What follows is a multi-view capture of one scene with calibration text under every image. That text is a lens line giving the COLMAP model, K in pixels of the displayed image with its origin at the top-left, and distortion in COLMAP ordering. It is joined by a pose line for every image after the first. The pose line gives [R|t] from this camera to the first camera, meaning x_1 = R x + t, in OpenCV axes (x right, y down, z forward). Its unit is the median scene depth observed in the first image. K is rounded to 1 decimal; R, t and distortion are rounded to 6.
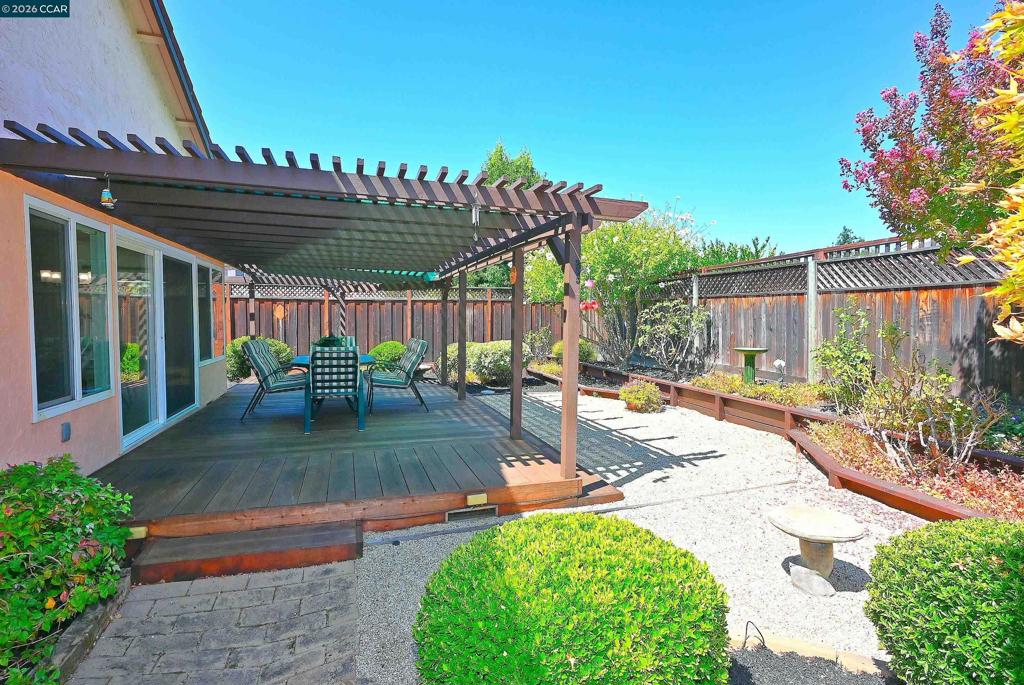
lens RADIAL K [[515.2, 0, 512.9], [0, 515.2, 339.5], [0, 0, 1]] dist [-0.002495, 0.001220]
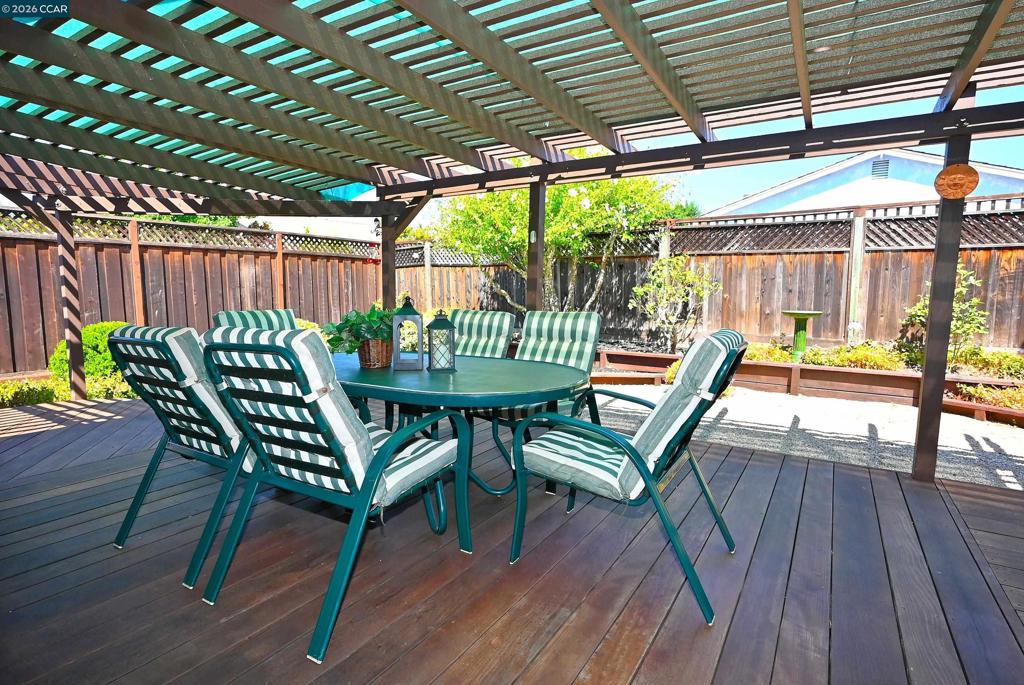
lens RADIAL K [[515.2, 0, 513.8], [0, 515.2, 344.4], [0, 0, 1]] dist [-0.002495, 0.001220]
pose [[0.761395, -0.067060, 0.644811, -0.482675], [0.023138, 0.996813, 0.076347, -0.005289], [-0.647875, -0.043211, 0.760520, 0.610734]]
